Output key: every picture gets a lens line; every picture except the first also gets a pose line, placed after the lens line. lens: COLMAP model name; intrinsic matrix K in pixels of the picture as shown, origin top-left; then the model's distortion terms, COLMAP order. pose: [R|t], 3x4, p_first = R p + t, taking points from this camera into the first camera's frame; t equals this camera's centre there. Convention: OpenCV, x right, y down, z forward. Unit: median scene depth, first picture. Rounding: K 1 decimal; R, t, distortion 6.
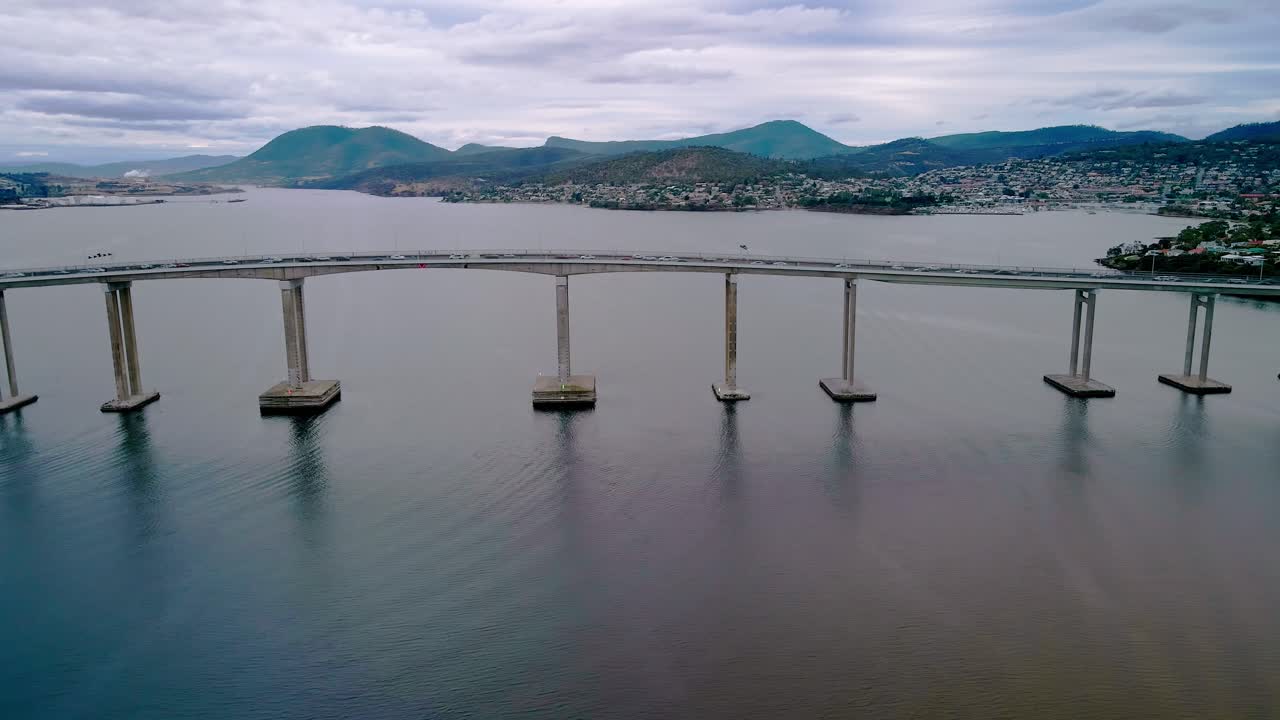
lens RADIAL K [[993.1, 0, 640.0], [0, 993.1, 360.0], [0, 0, 1]] dist [0.104905, 0.001172]
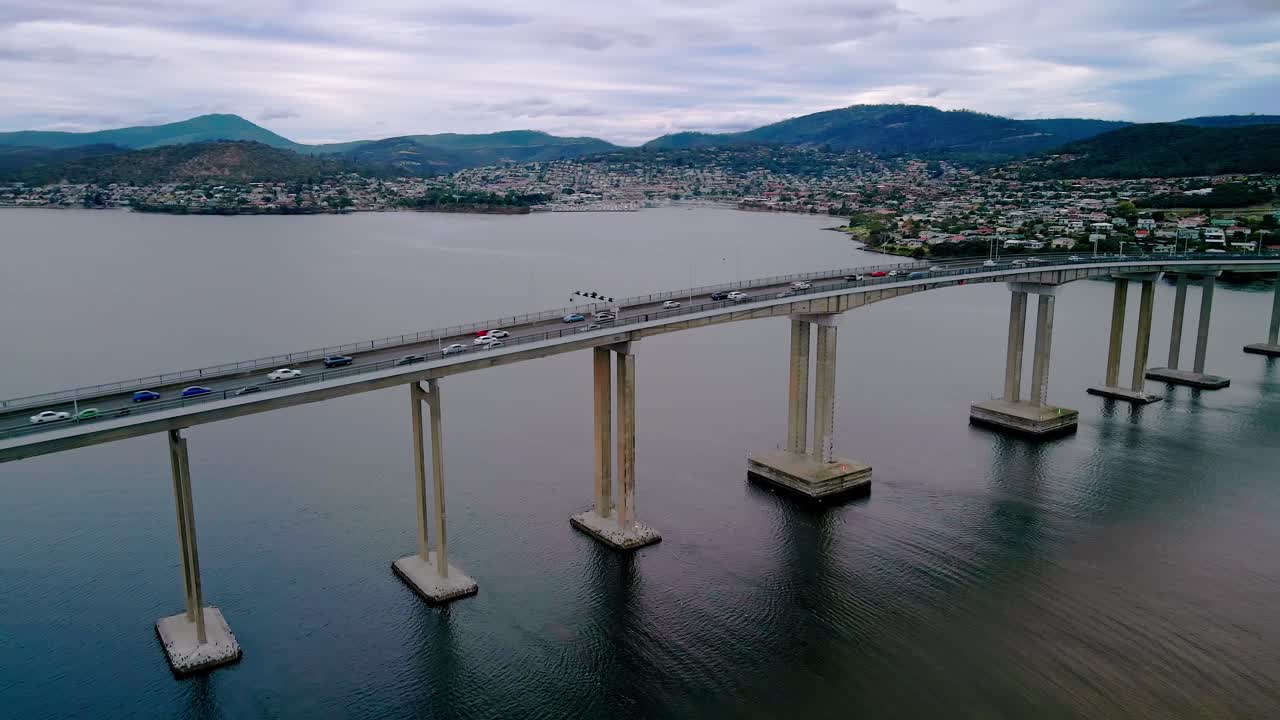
lens RADIAL K [[993.1, 0, 640.0], [0, 993.1, 360.0], [0, 0, 1]] dist [0.104905, 0.001172]
pose [[0.868096, -0.102213, 0.485759, -0.094361], [0.101897, 0.994424, 0.027147, -0.009512], [-0.485825, 0.025931, 0.873671, 0.048577]]
